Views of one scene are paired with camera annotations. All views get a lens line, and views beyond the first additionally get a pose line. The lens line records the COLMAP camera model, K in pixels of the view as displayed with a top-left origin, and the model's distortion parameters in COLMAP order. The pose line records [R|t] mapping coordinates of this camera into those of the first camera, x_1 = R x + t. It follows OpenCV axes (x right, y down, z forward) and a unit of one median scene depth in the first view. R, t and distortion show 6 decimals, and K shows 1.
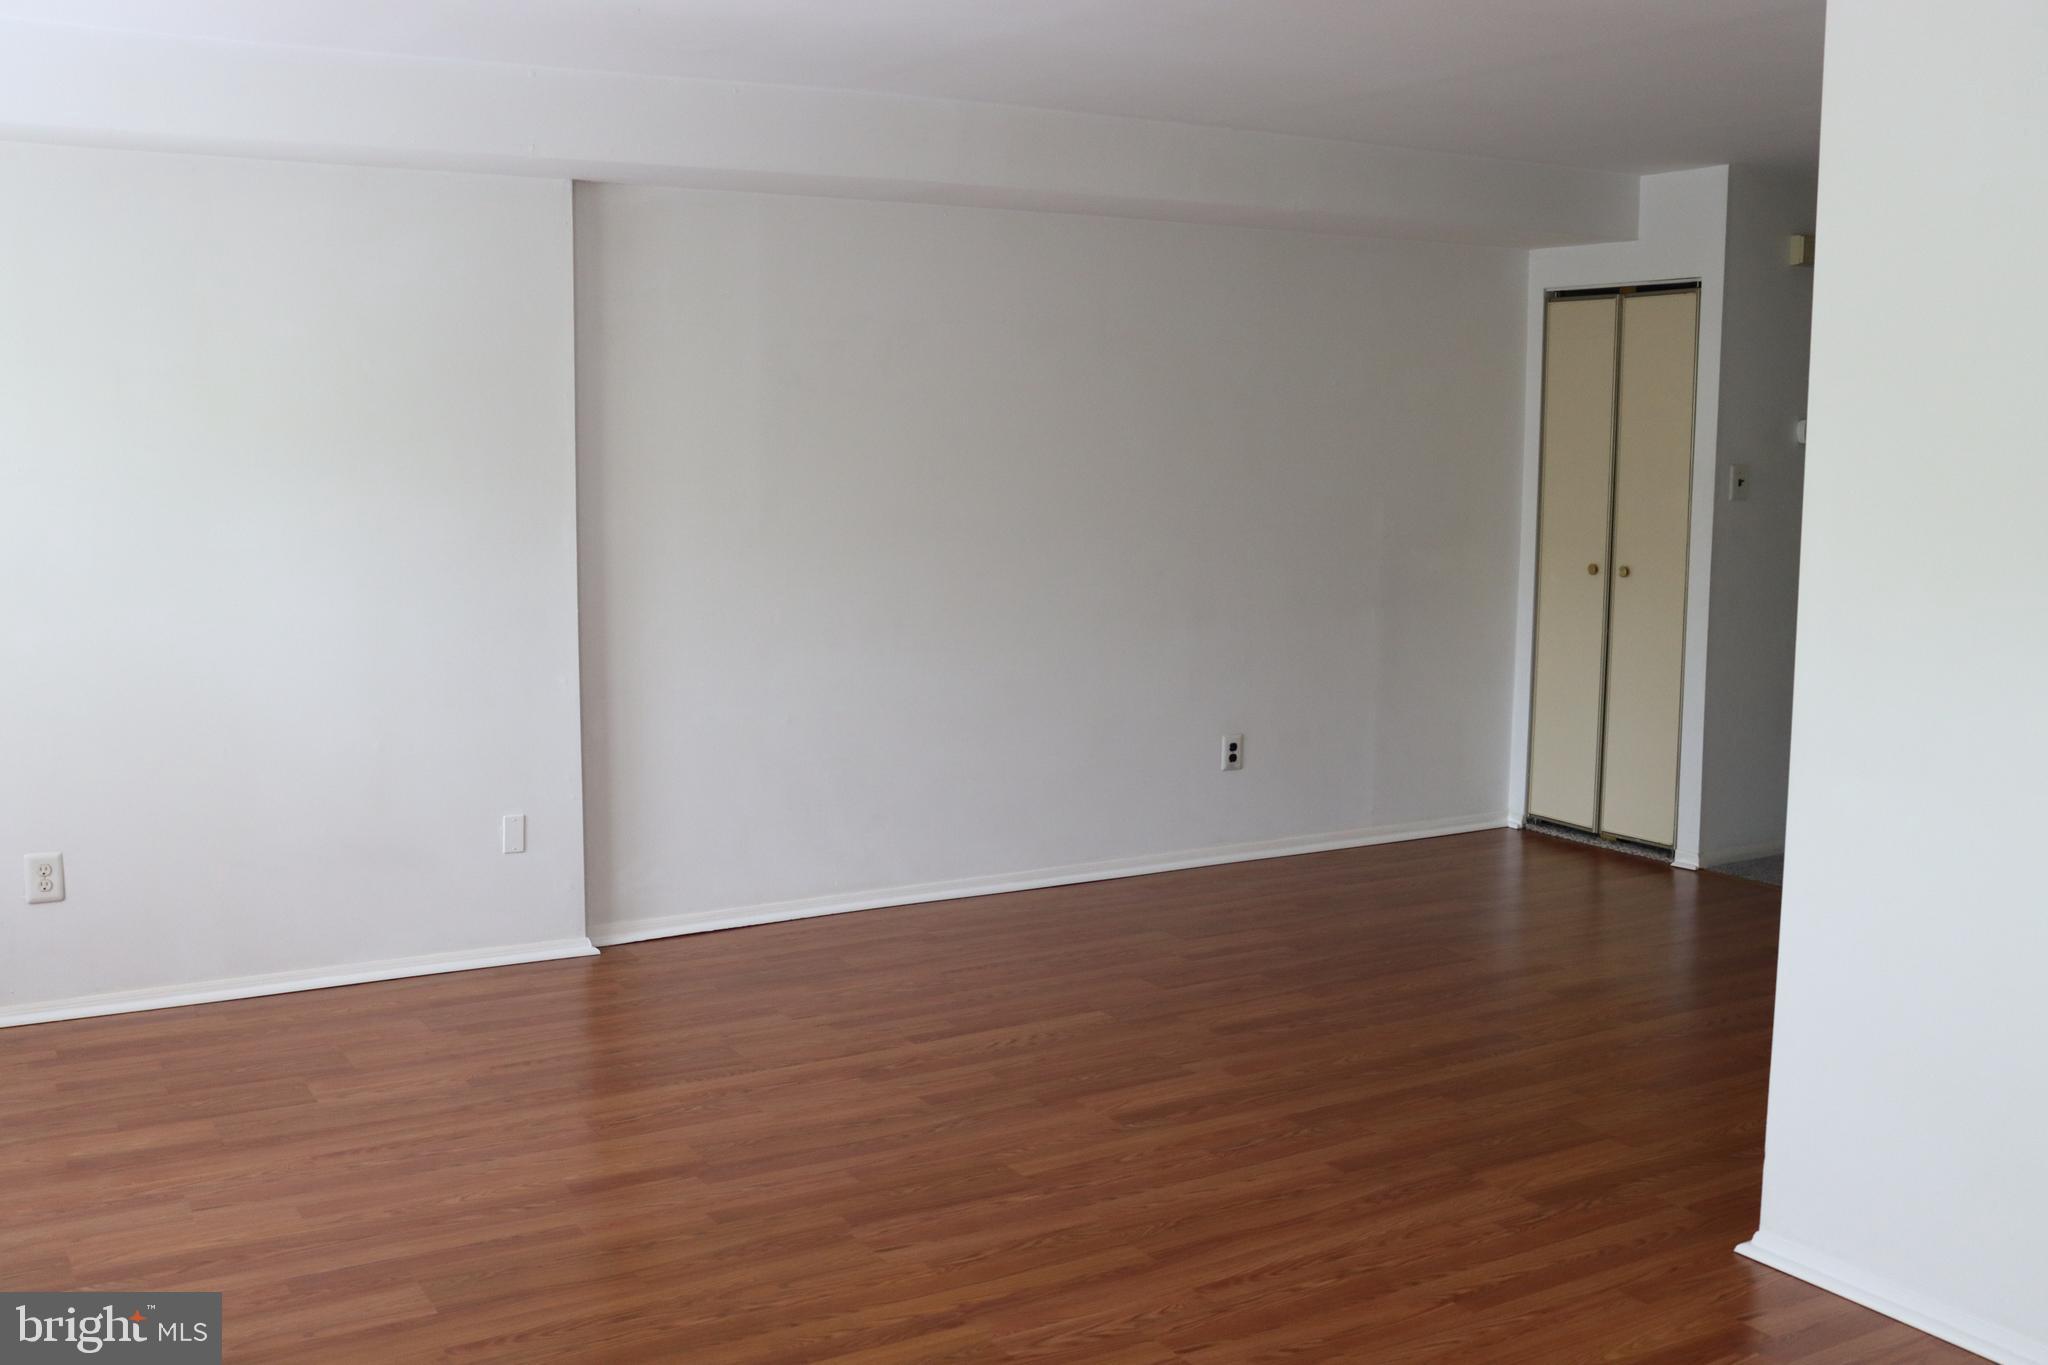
lens RADIAL K [[2030.8, 0, 1024.0], [0, 2030.8, 682.5], [0, 0, 1]] dist [-0.081370, 0.045454]
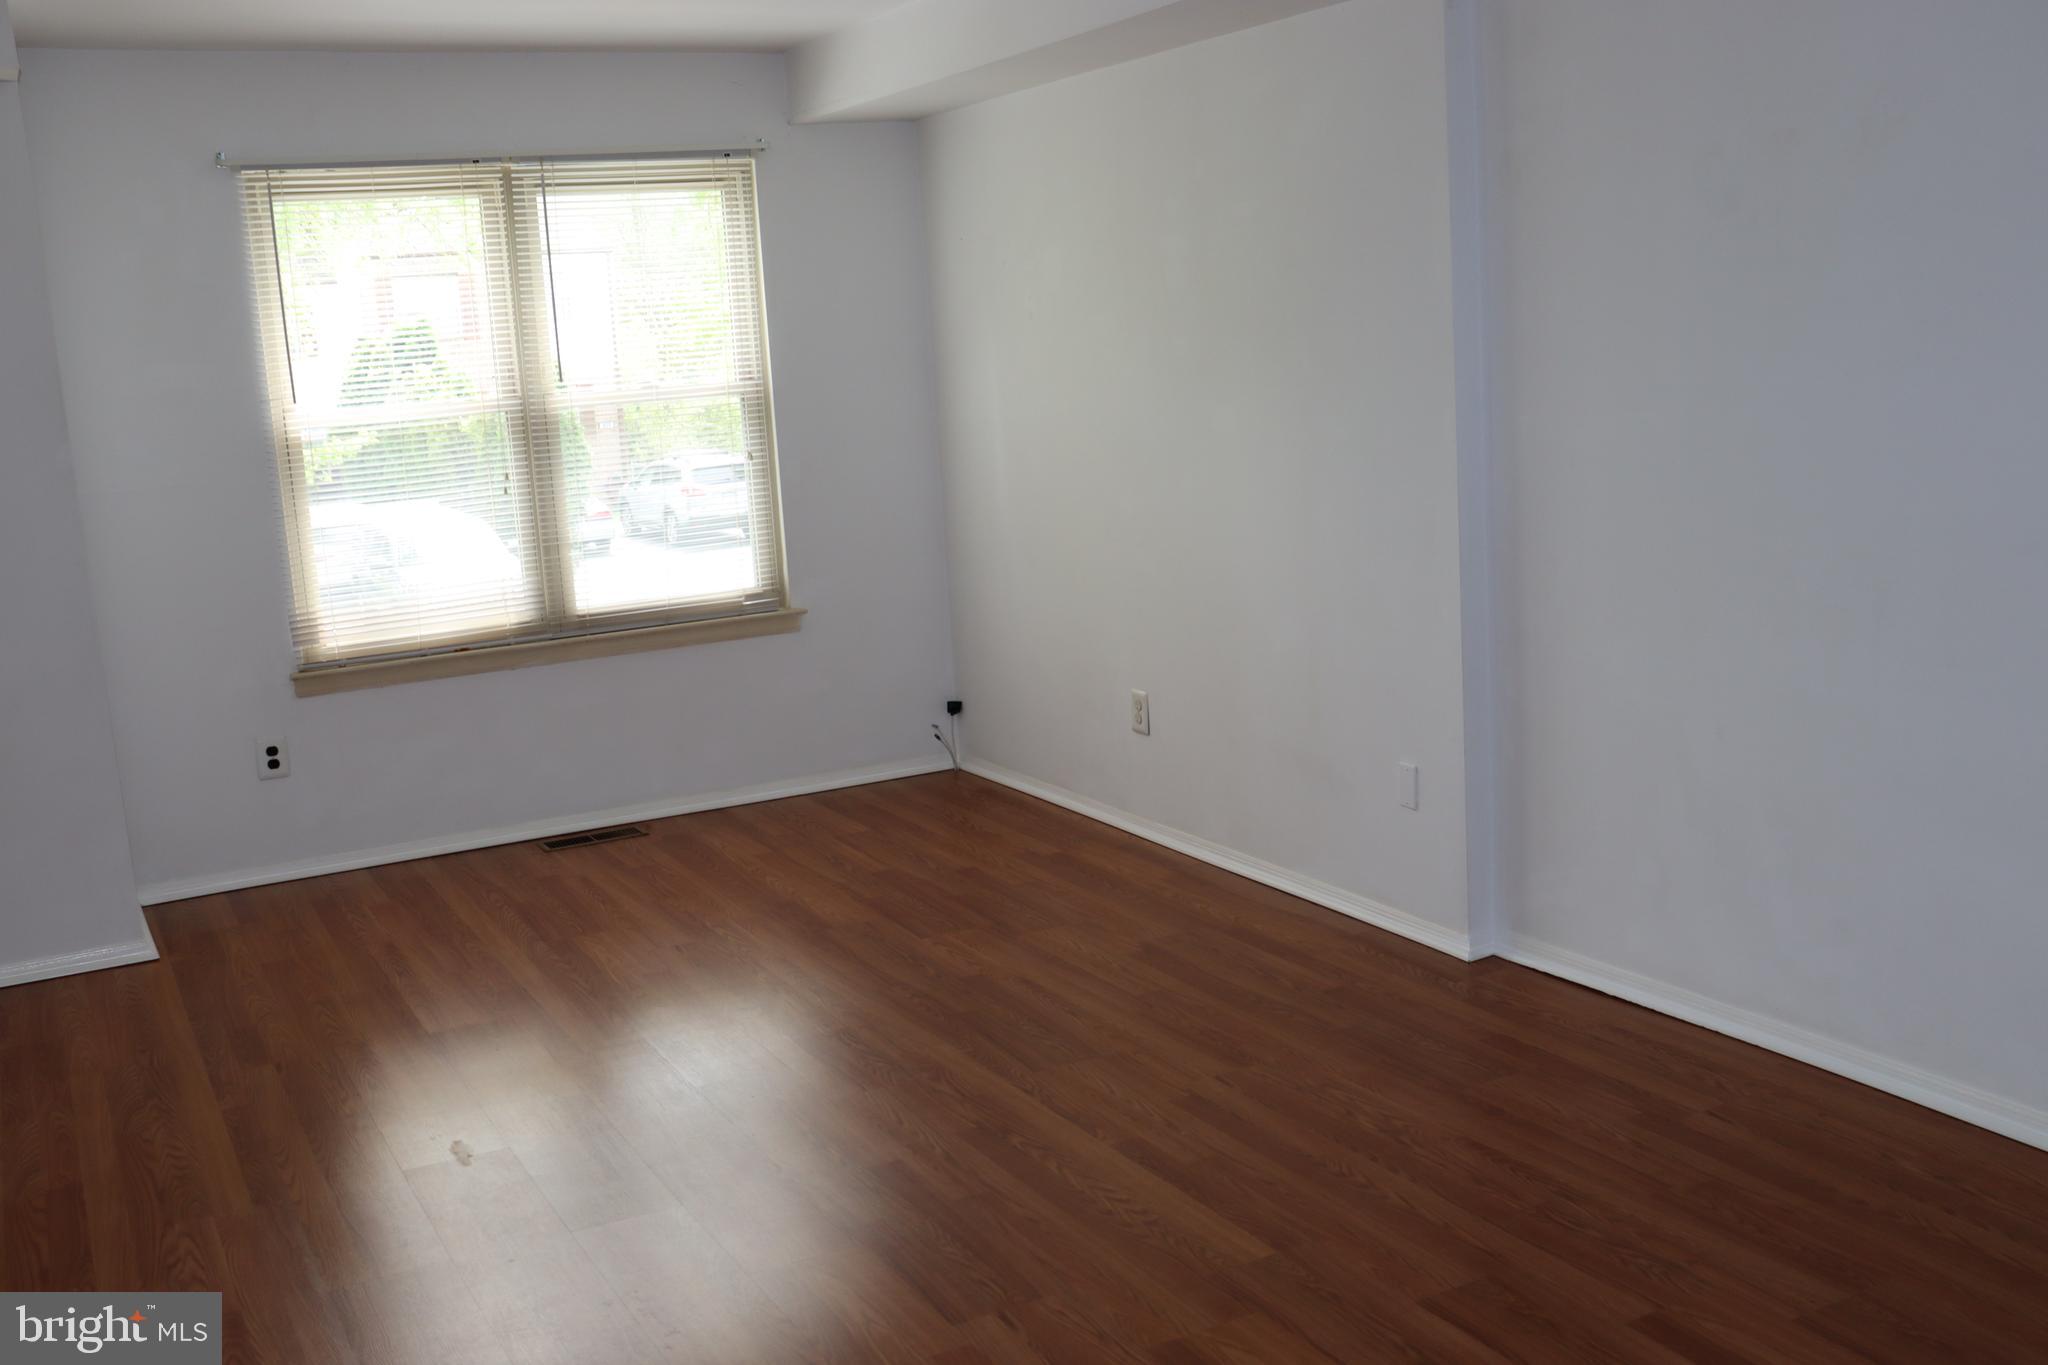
lens RADIAL K [[2030.8, 0, 1024.0], [0, 2030.8, 682.5], [0, 0, 1]] dist [-0.081370, 0.045454]
pose [[-0.065598, 0.168066, -0.983591, 0.639988], [-0.065575, 0.982857, 0.172314, -0.111799], [0.995689, 0.075802, -0.053452, 0.986003]]
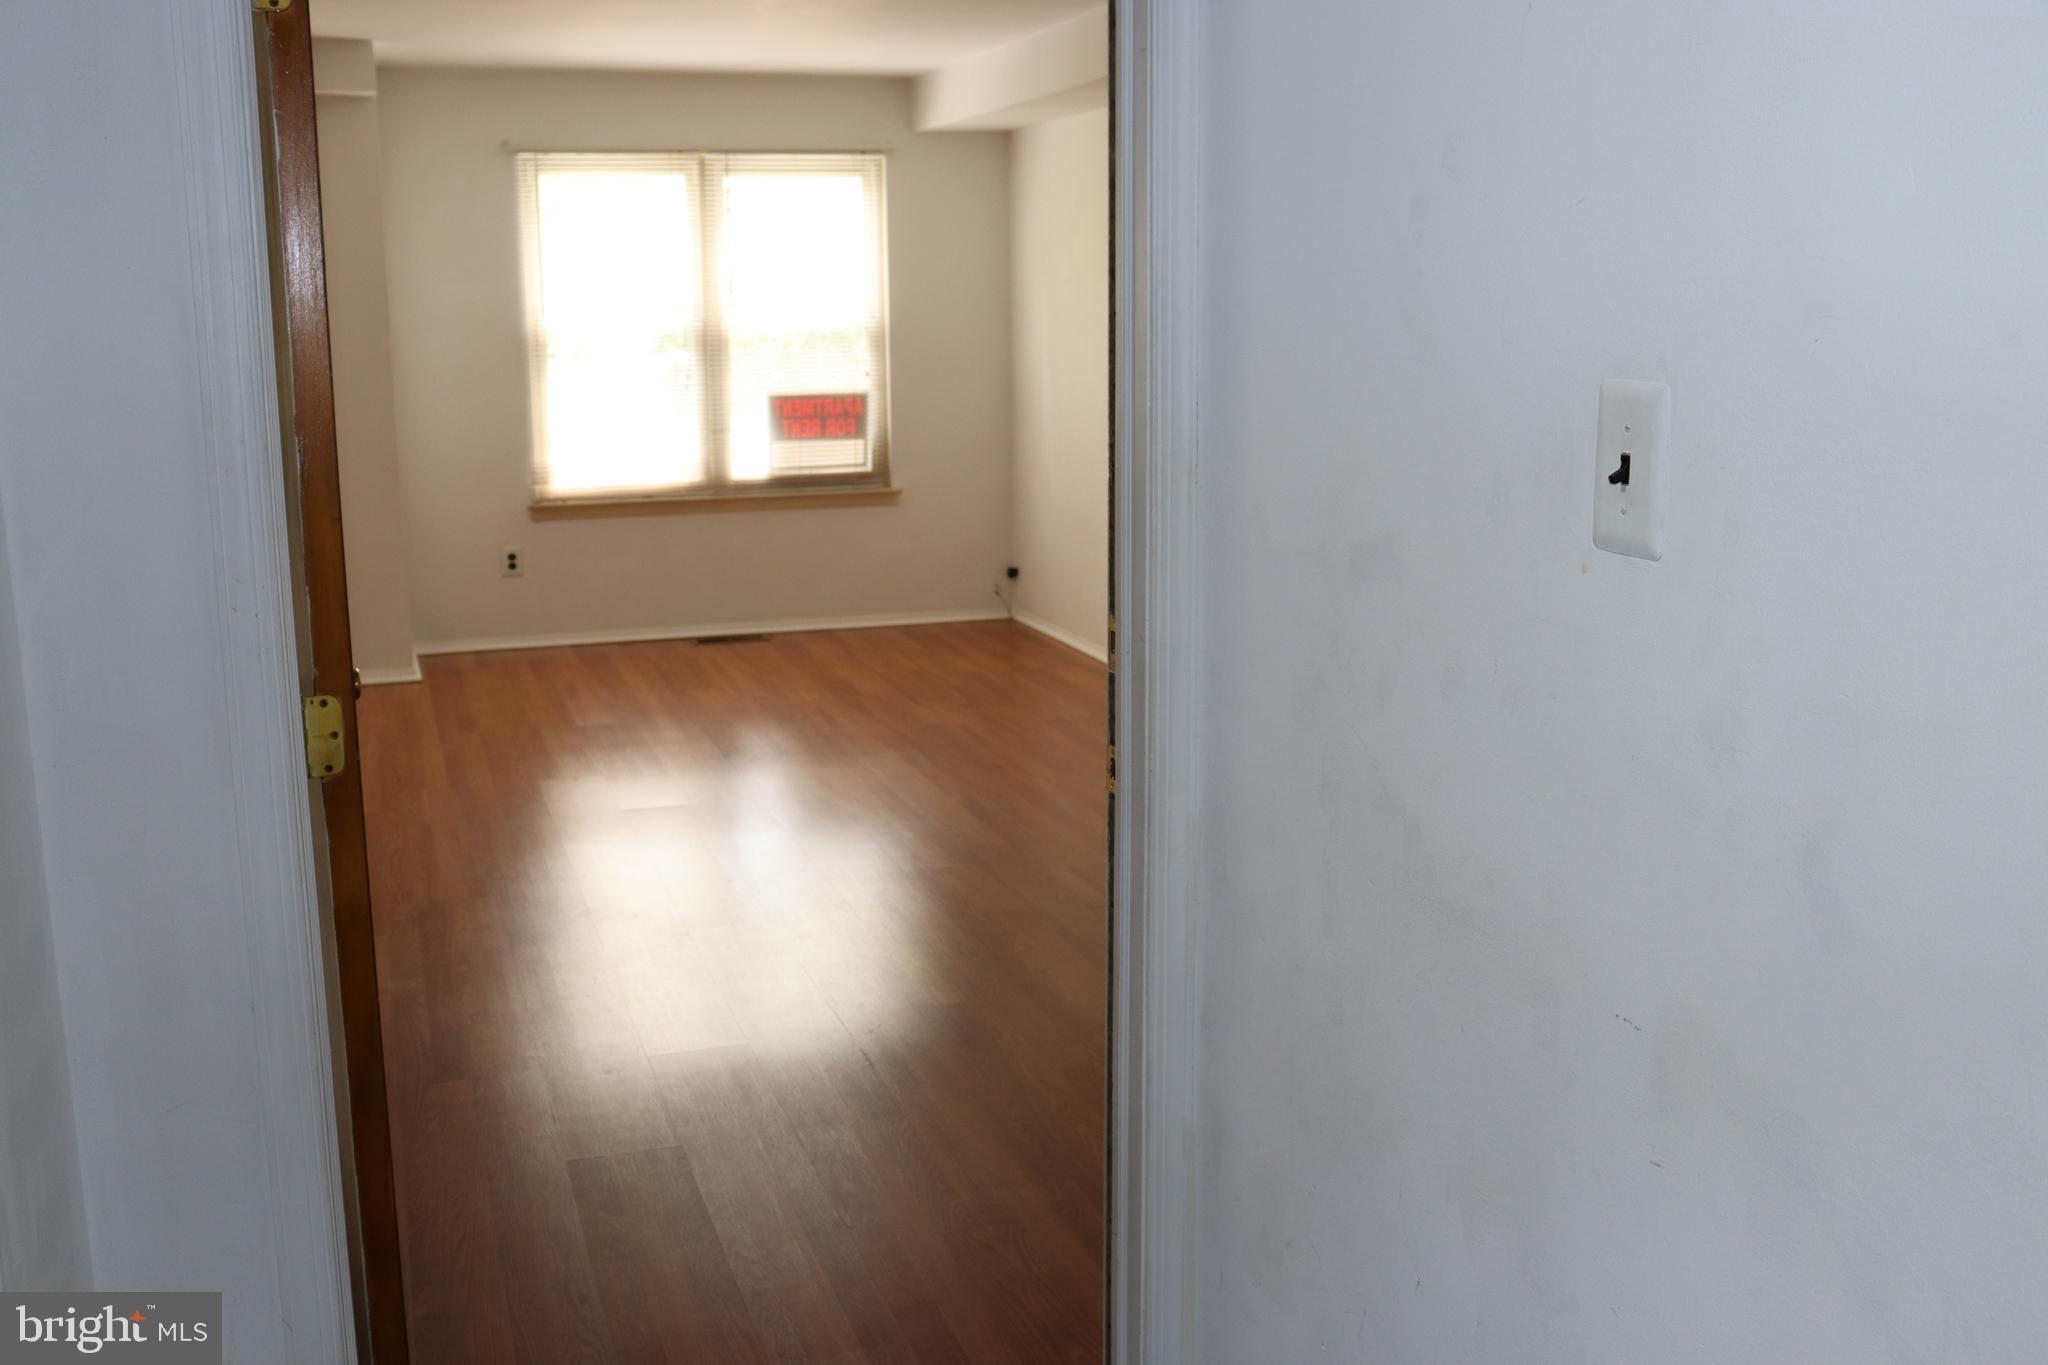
lens RADIAL K [[2030.8, 0, 1024.0], [0, 2030.8, 682.5], [0, 0, 1]] dist [-0.081370, 0.045454]
pose [[-0.225540, 0.178866, -0.957674, 0.854658], [-0.116022, 0.971075, 0.208693, -0.127444], [0.967301, 0.158179, -0.198263, 1.122482]]
